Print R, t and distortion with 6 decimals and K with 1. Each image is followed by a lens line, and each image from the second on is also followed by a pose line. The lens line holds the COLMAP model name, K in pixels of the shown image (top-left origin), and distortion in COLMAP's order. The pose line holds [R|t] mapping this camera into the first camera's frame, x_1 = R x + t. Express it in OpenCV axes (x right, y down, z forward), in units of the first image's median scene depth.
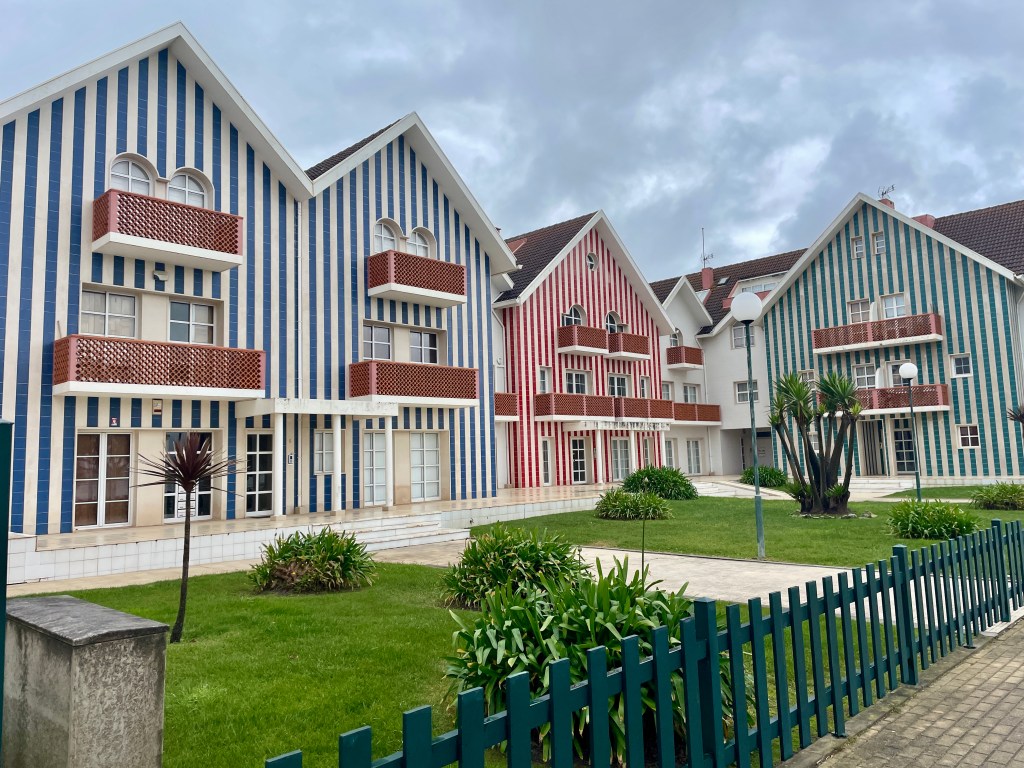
lens RADIAL K [[785.6, 0, 509.2], [0, 785.6, 376.2], [0, 0, 1]] dist [0.002964, -0.001659]
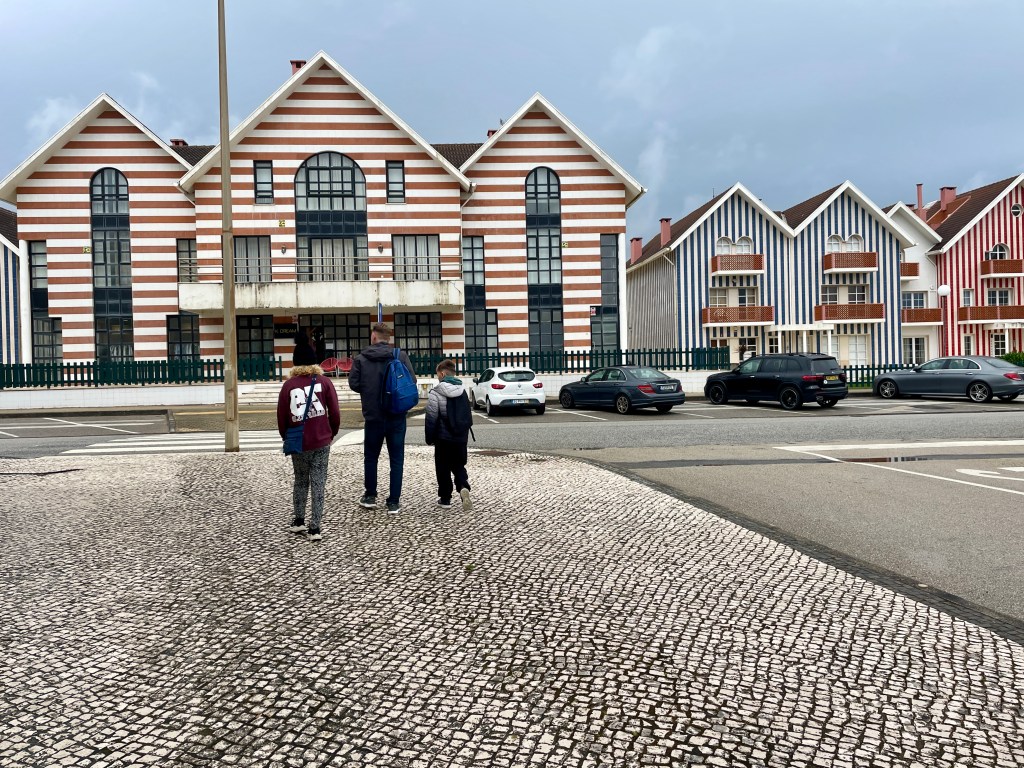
lens RADIAL K [[785.6, 0, 509.2], [0, 785.6, 376.2], [0, 0, 1]] dist [0.002964, -0.001659]
pose [[0.773640, 0.018173, -0.633365, 0.523394], [0.069505, 0.991123, 0.113336, -0.126730], [0.629802, -0.131703, 0.765509, -1.242517]]
